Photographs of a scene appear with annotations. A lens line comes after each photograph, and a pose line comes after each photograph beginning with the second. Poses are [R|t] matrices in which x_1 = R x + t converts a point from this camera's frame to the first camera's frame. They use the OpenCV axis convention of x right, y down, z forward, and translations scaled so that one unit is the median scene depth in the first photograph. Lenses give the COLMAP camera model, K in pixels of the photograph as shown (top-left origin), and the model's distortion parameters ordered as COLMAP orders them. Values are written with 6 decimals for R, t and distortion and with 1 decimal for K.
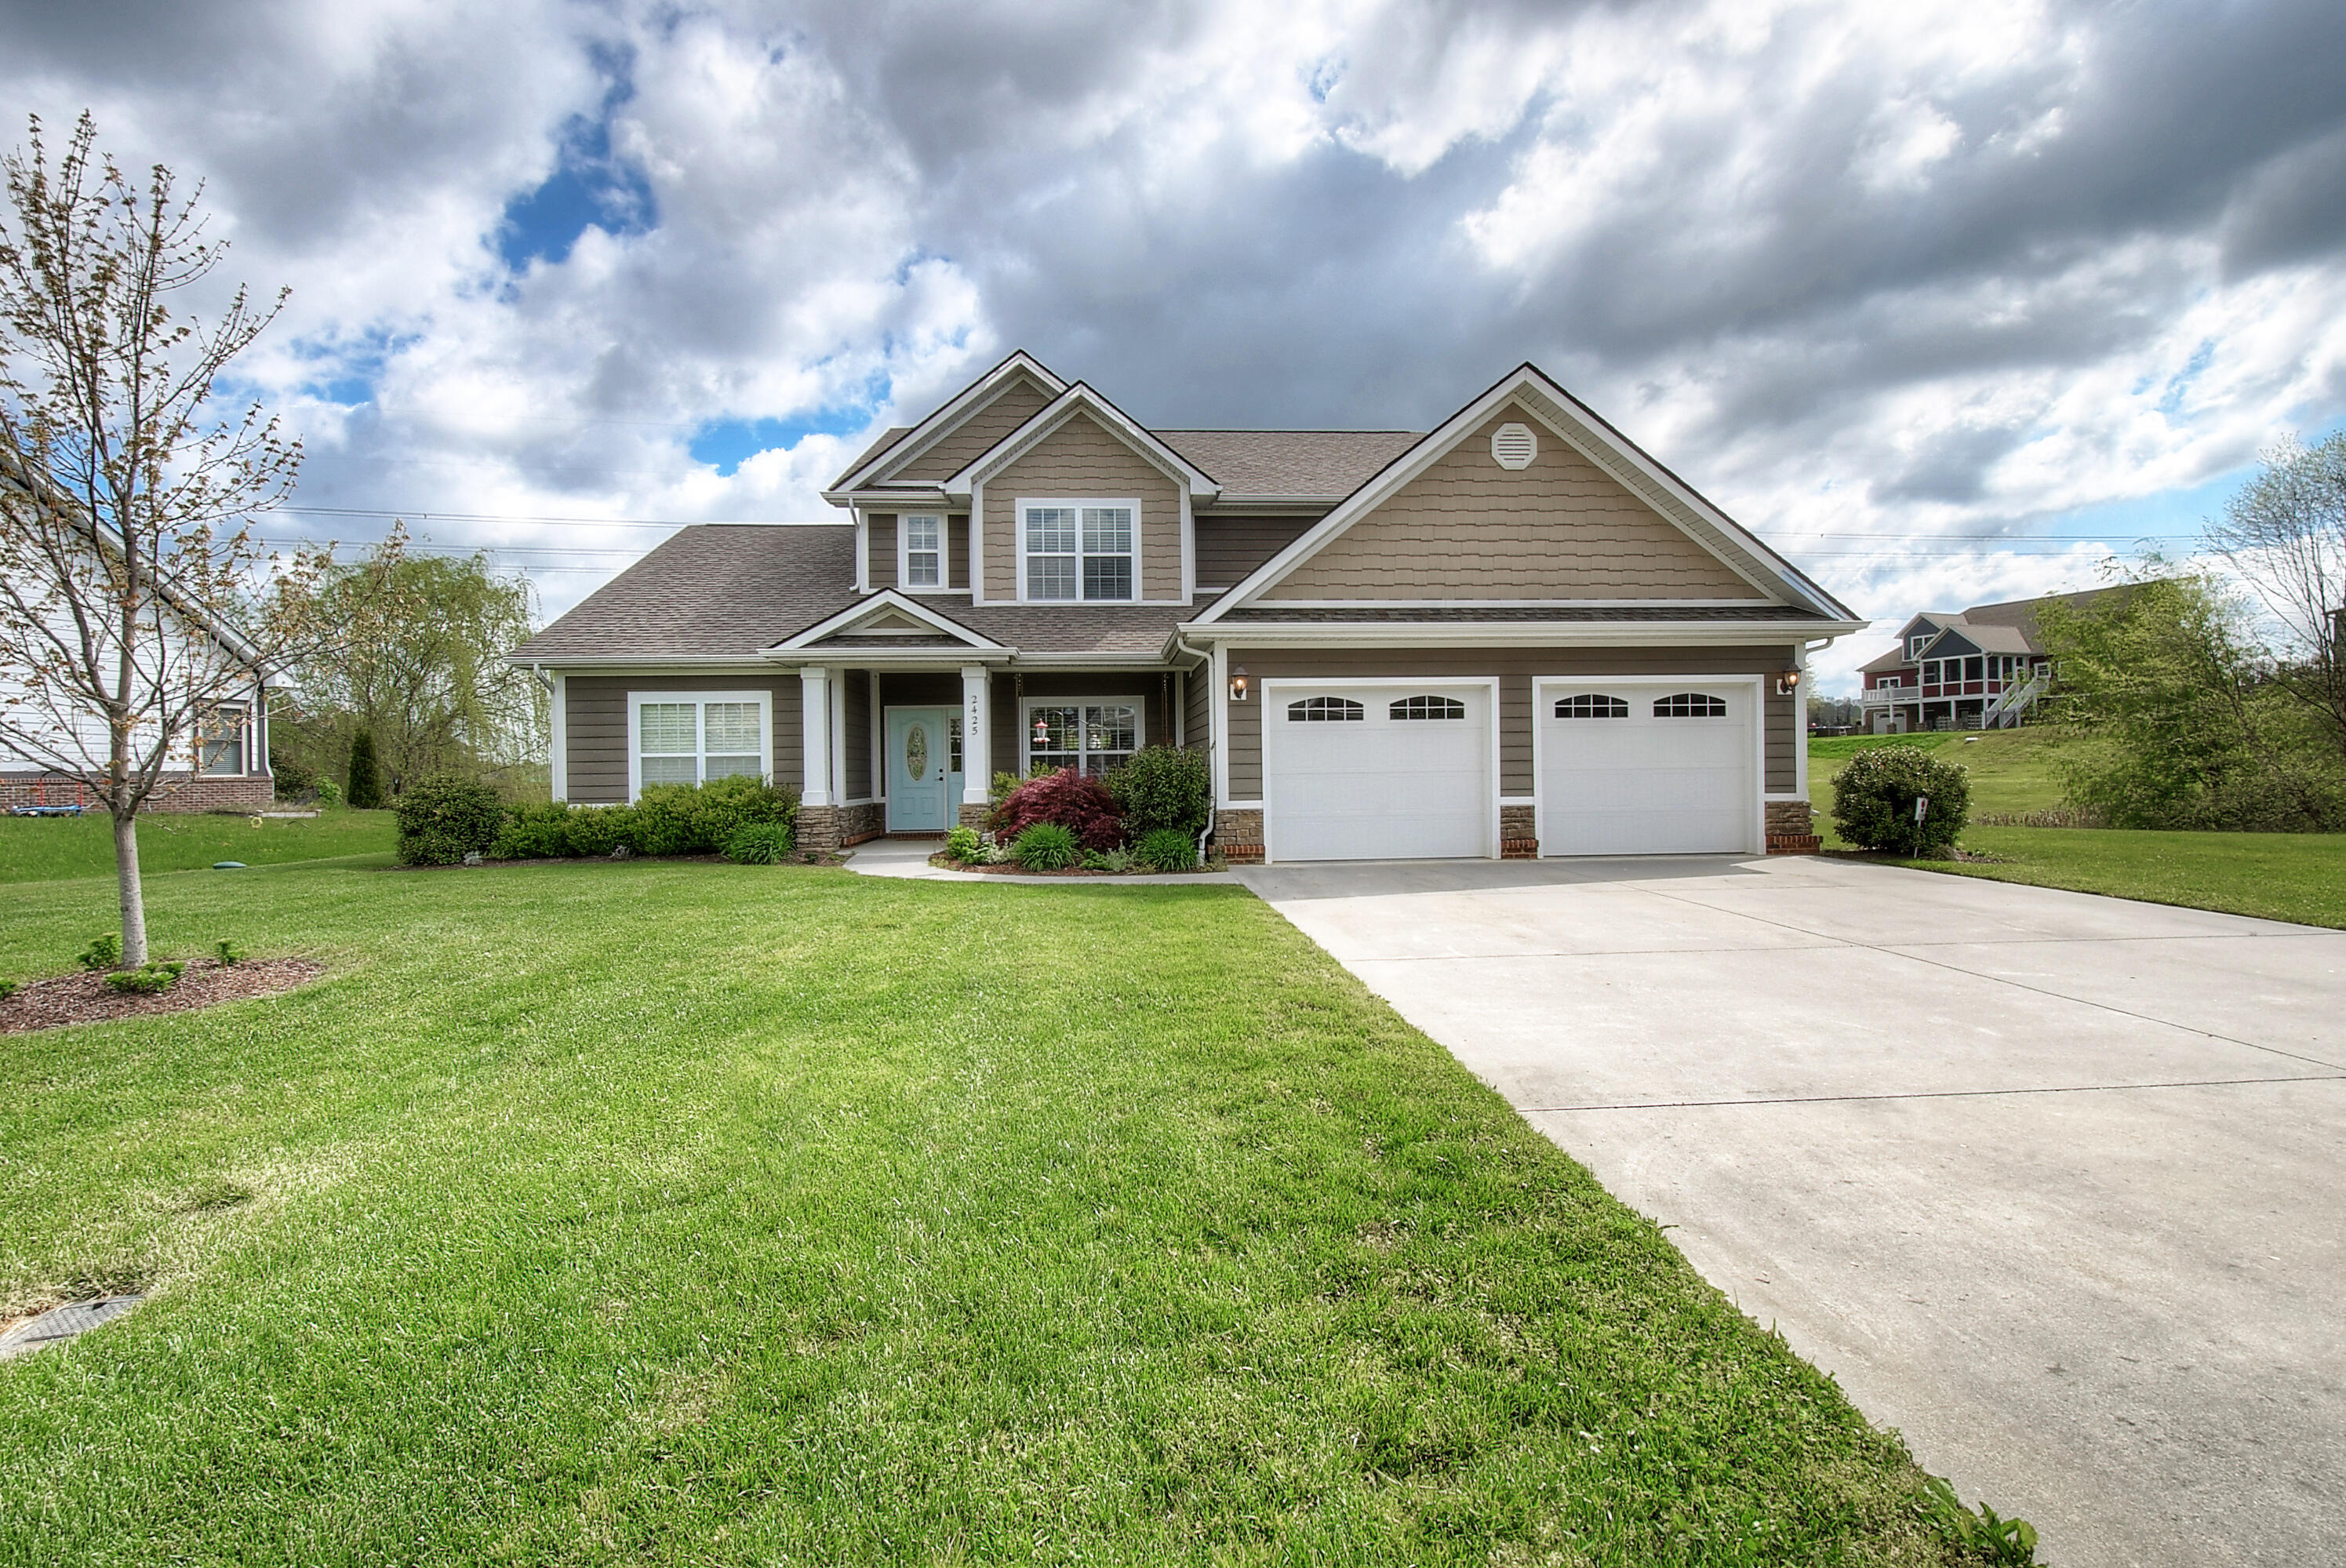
lens RADIAL K [[1052.8, 0, 1173.0], [0, 1052.8, 784.0], [0, 0, 1]] dist [0.001755, 0.000013]
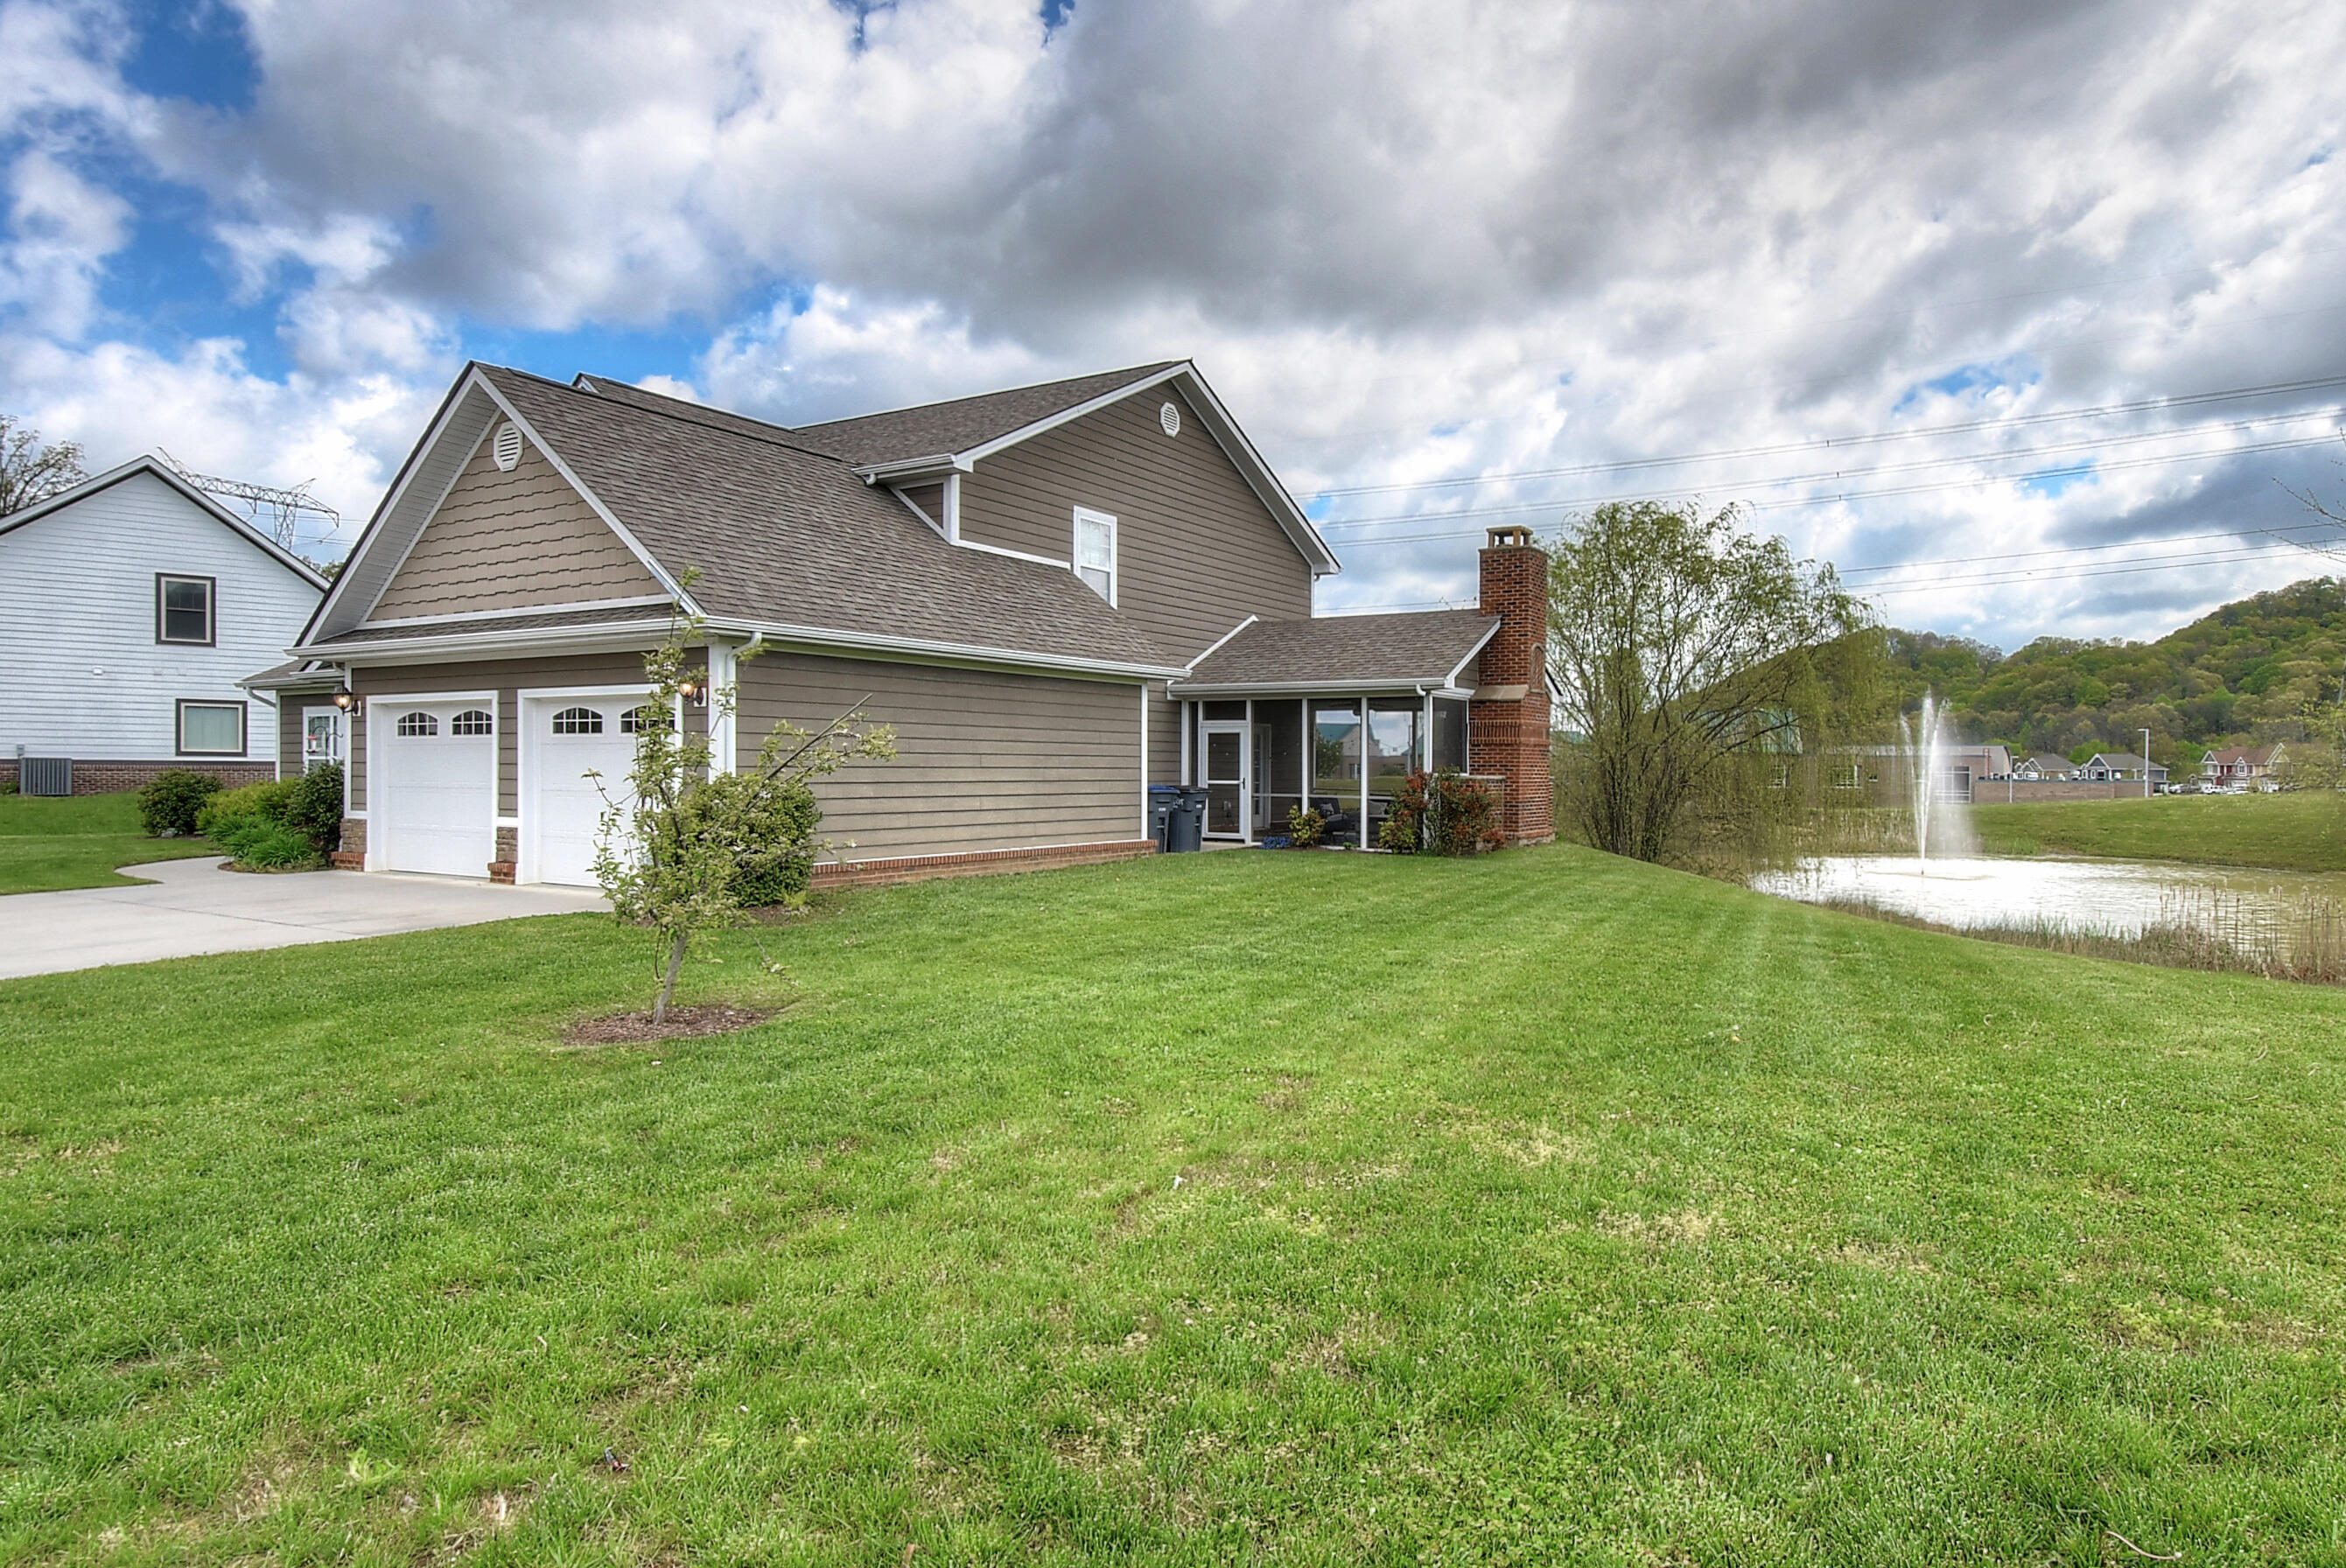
lens RADIAL K [[1312.8, 0, 1307.0], [0, 1312.8, 786.8], [0, 0, 1]] dist [0.000542, -0.000058]
pose [[0.836917, 0.026370, -0.546695, 1.558328], [-0.024077, 0.999646, 0.011361, -0.045606], [0.546800, 0.003655, 0.837255, 0.402922]]
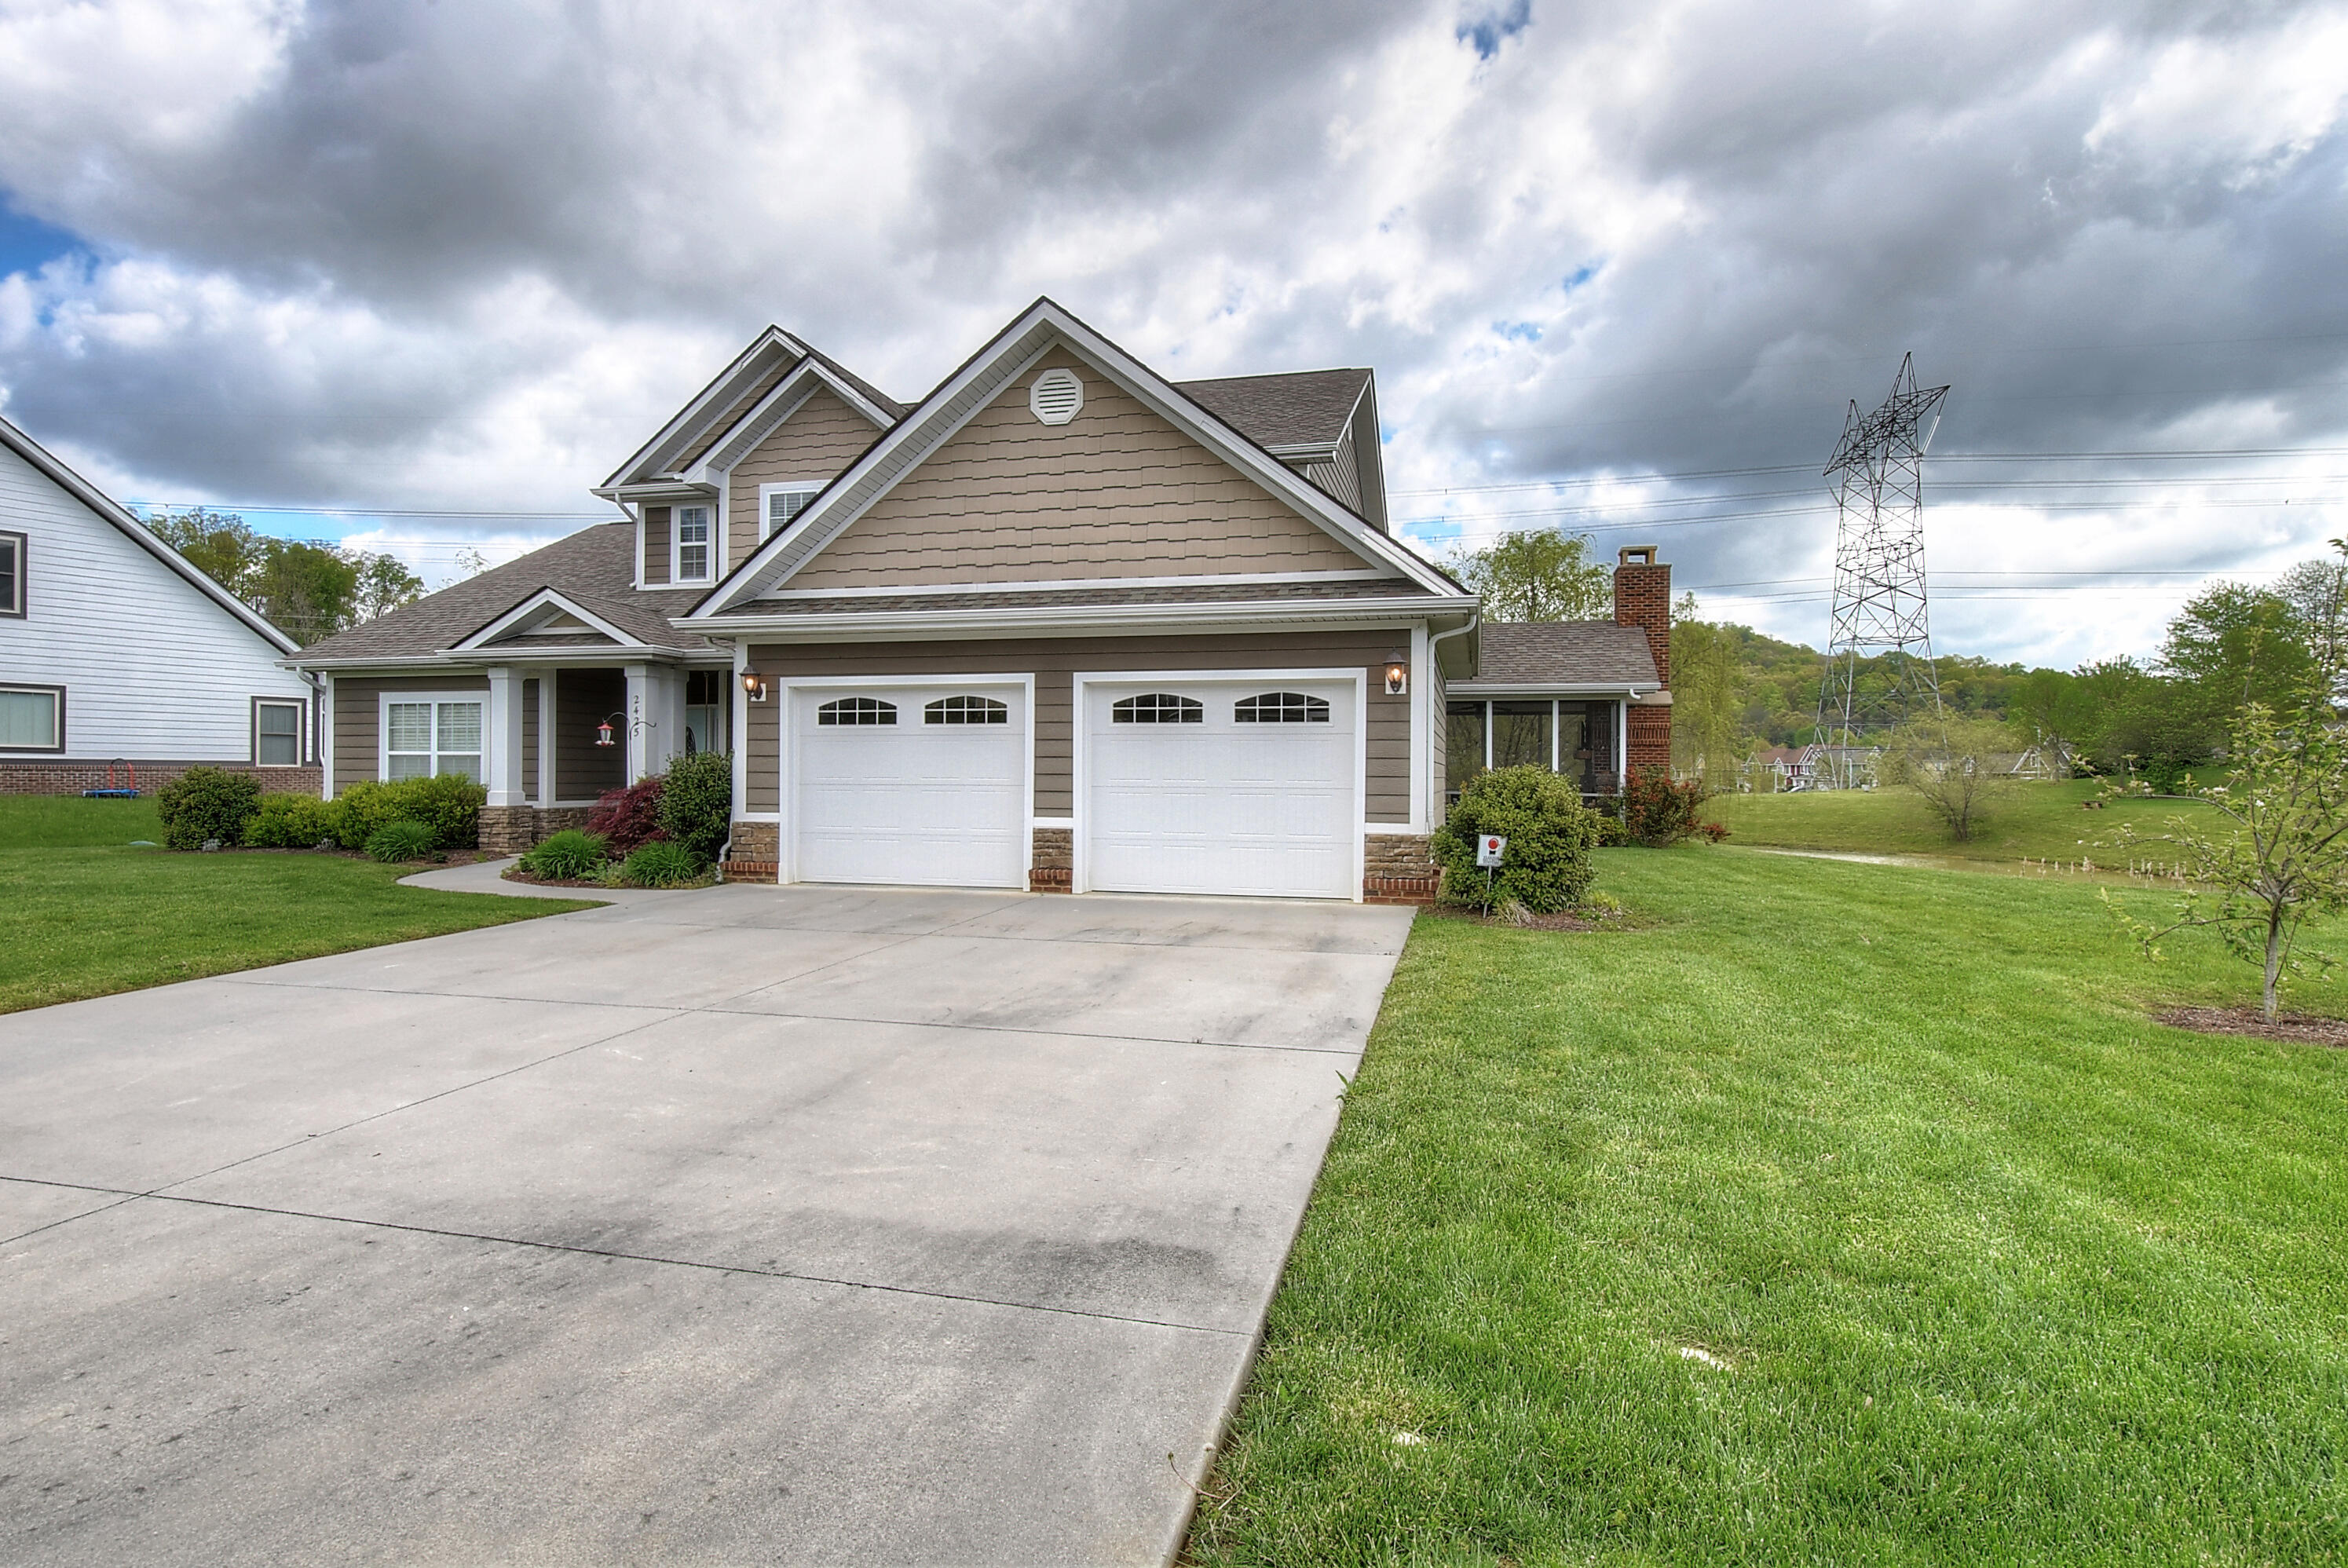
lens RADIAL K [[1210.8, 0, 1174.0], [0, 1210.8, 784.0], [0, 0, 1]] dist [-0.001581, 0.000064]
pose [[0.950352, 0.021577, -0.310428, 0.708330], [-0.022853, 0.999739, -0.000473, -0.015937], [0.310337, 0.007544, 0.950597, 0.119939]]
